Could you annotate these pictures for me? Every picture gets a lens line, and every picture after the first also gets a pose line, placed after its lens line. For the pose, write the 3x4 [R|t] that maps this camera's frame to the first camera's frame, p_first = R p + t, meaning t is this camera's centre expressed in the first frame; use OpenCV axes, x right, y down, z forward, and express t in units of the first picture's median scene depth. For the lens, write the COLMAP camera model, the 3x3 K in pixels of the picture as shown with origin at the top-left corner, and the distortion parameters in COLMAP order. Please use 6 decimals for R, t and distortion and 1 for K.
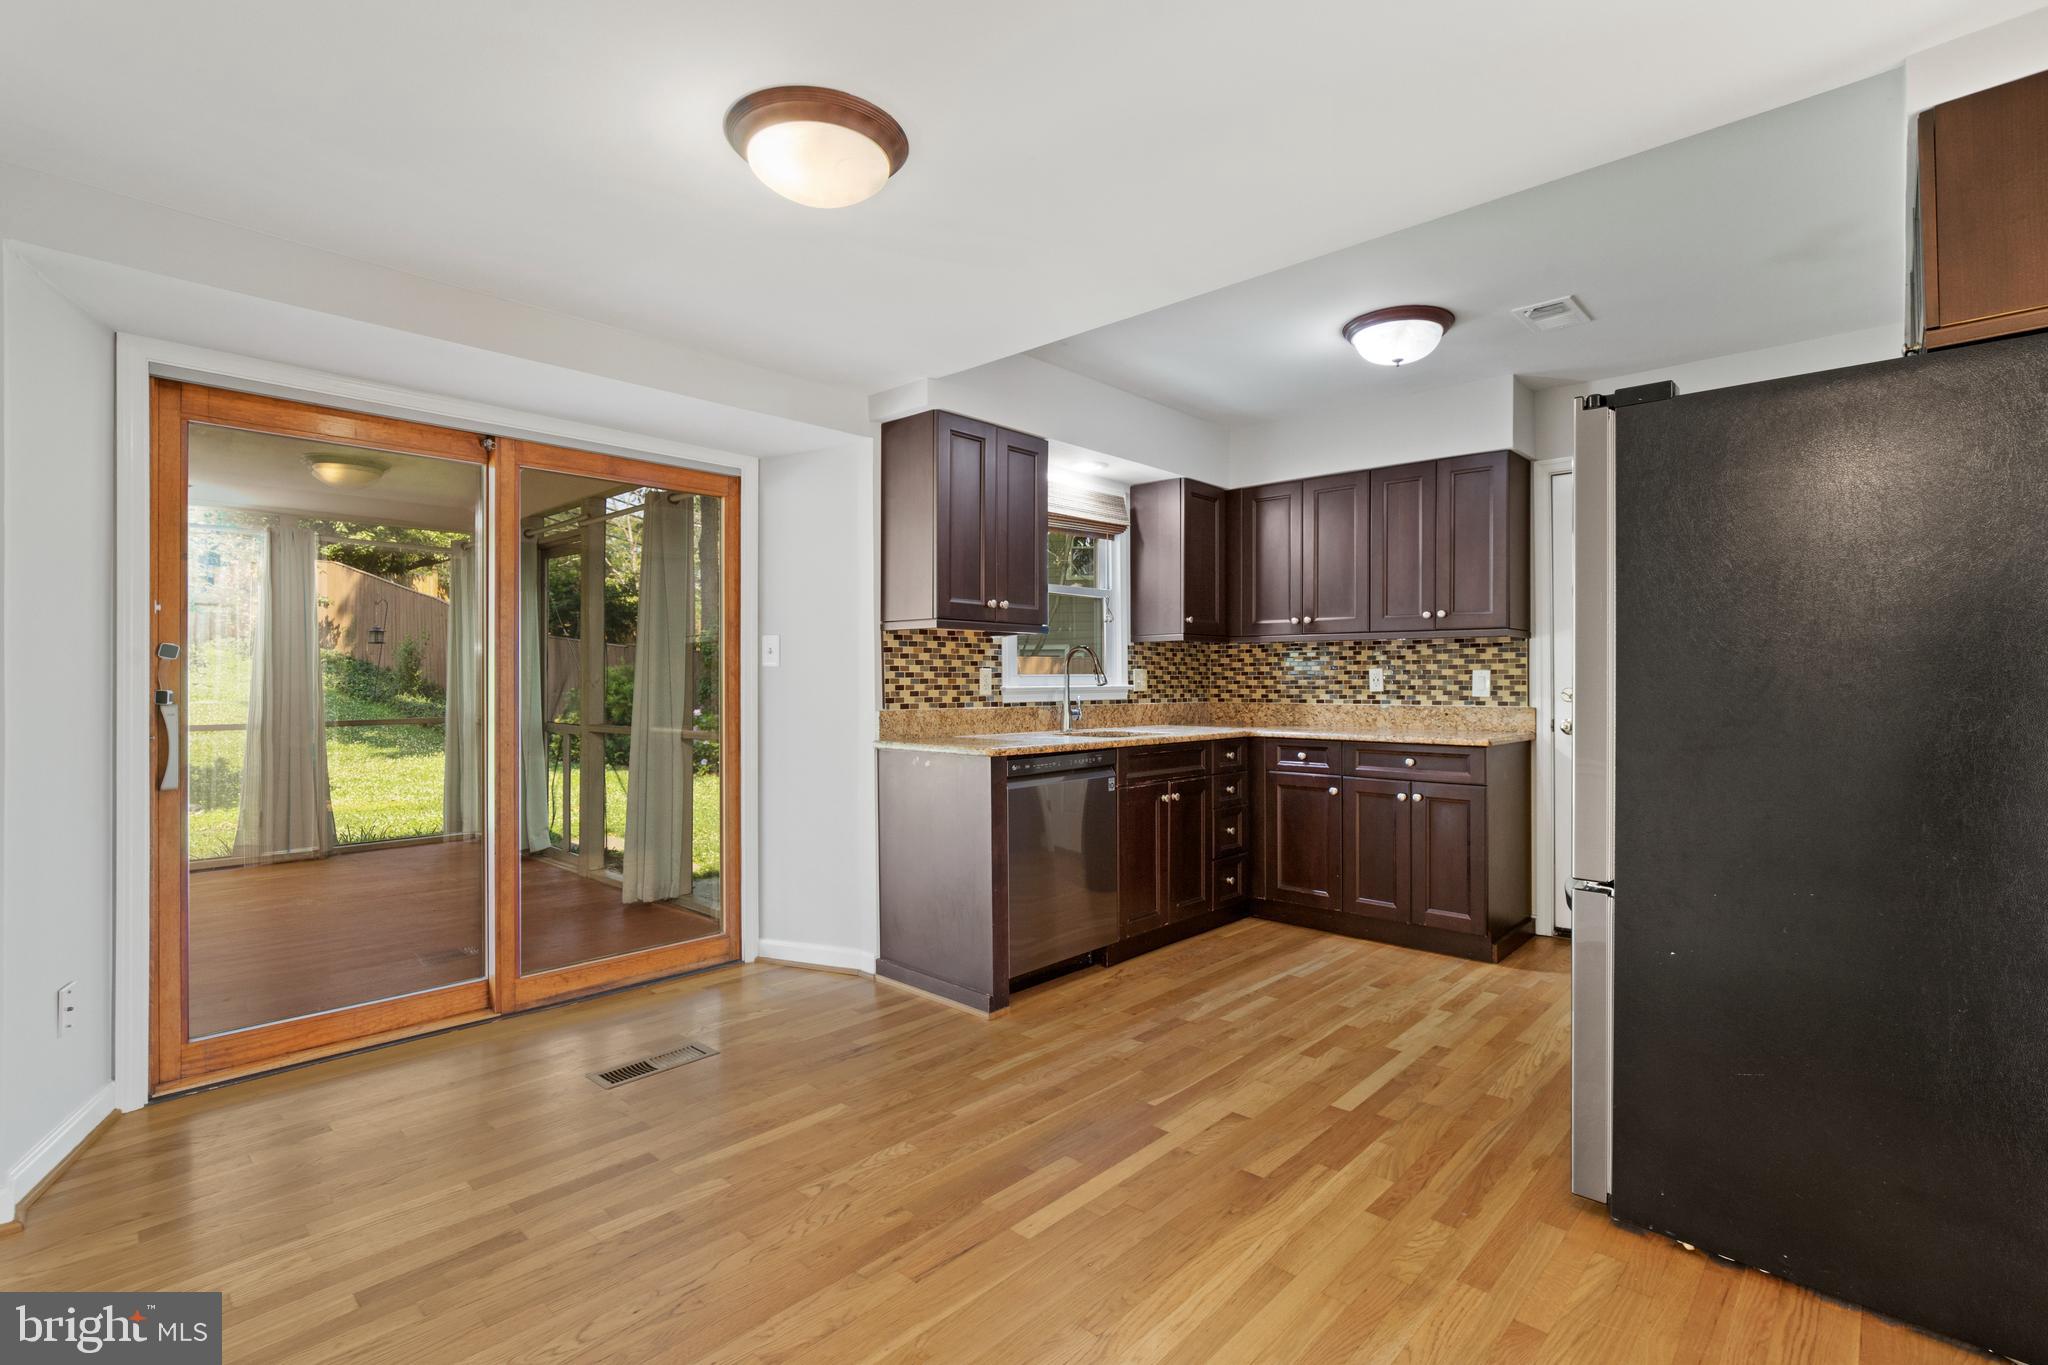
lens RADIAL K [[934.9, 0, 1041.4], [0, 934.9, 676.3], [0, 0, 1]] dist [-0.012907, 0.003258]
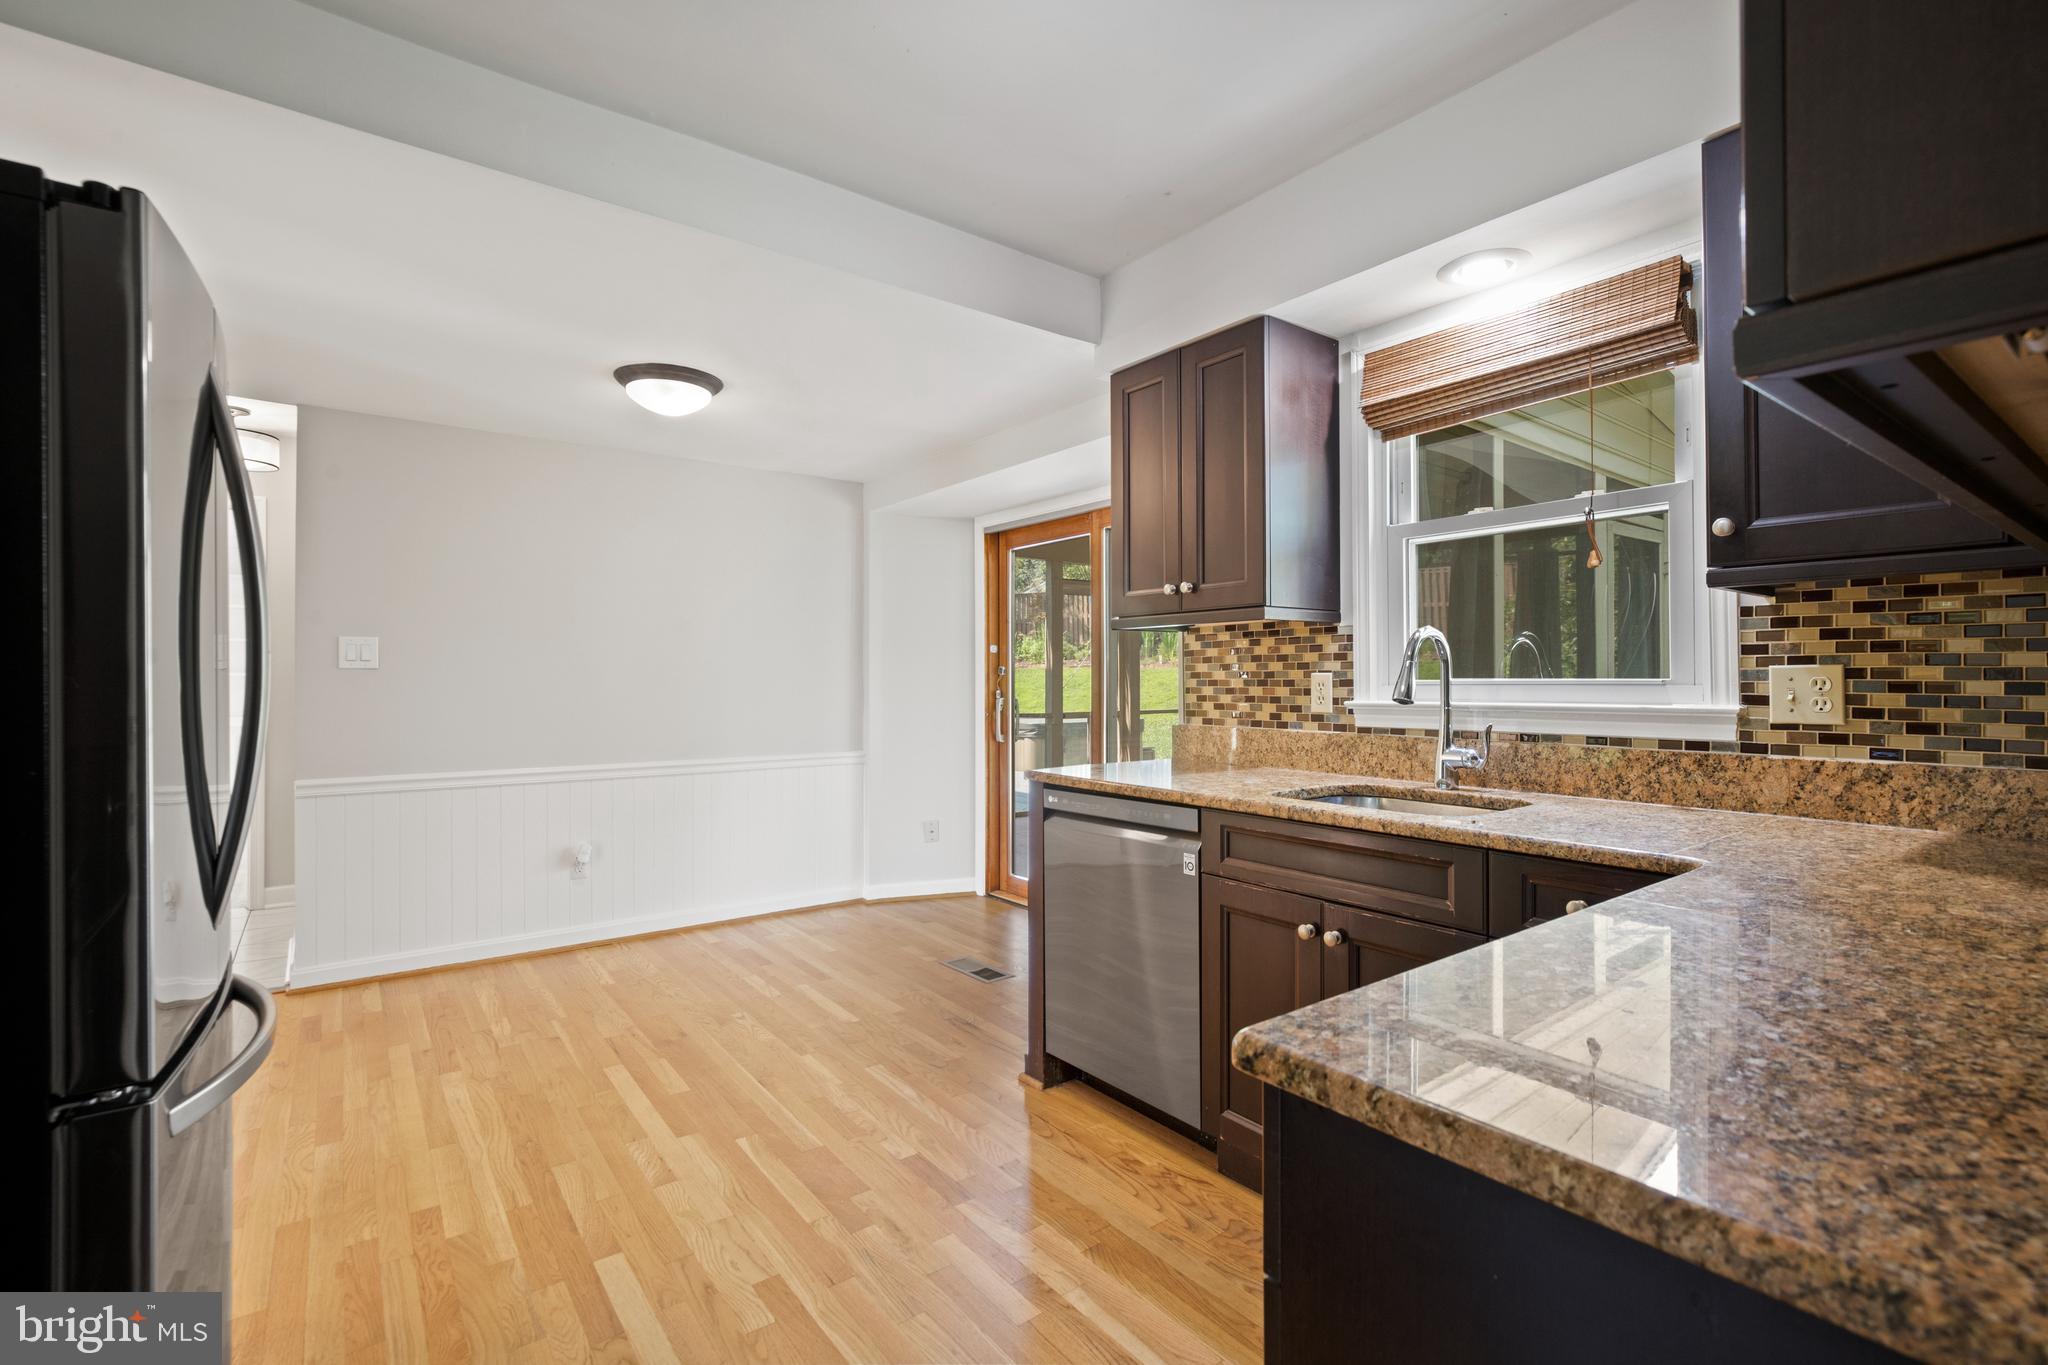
lens RADIAL K [[934.9, 0, 1062.4], [0, 934.9, 674.7], [0, 0, 1]] dist [-0.012907, 0.003258]
pose [[-0.160847, -0.005231, -0.986966, 0.620393], [0.006328, 0.999960, -0.006332, -0.003859], [0.986959, -0.007264, -0.160807, 0.913403]]
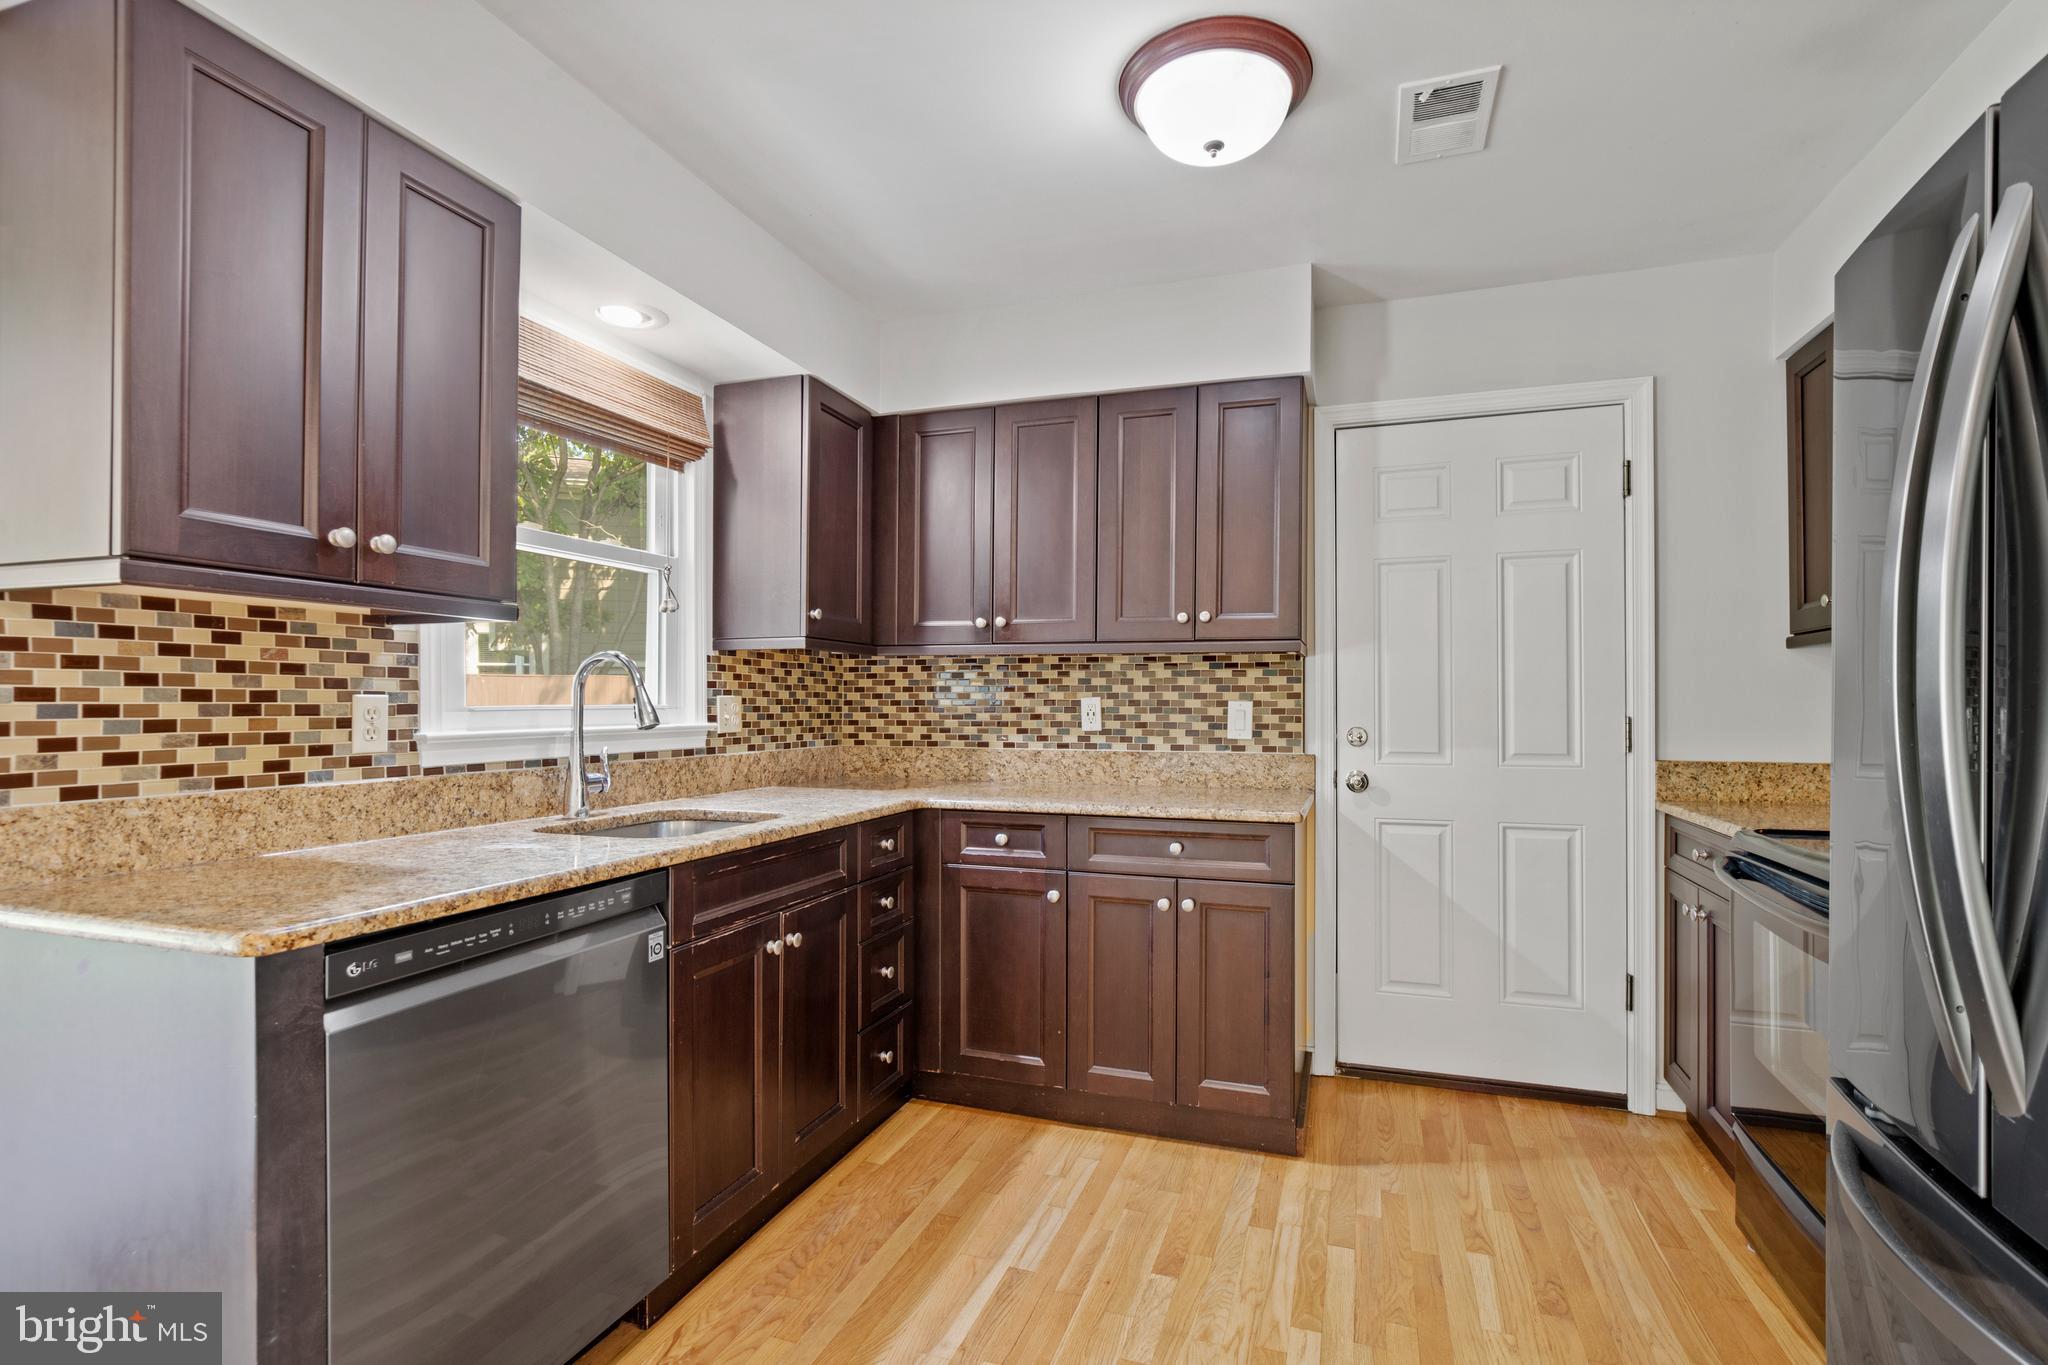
lens RADIAL K [[934.9, 0, 1046.3], [0, 934.9, 695.0], [0, 0, 1]] dist [-0.012907, 0.003258]
pose [[0.912370, 0.006349, 0.409317, 0.055032], [-0.004868, 0.999977, -0.004660, -0.007497], [-0.409338, 0.002259, 0.912380, 0.444587]]
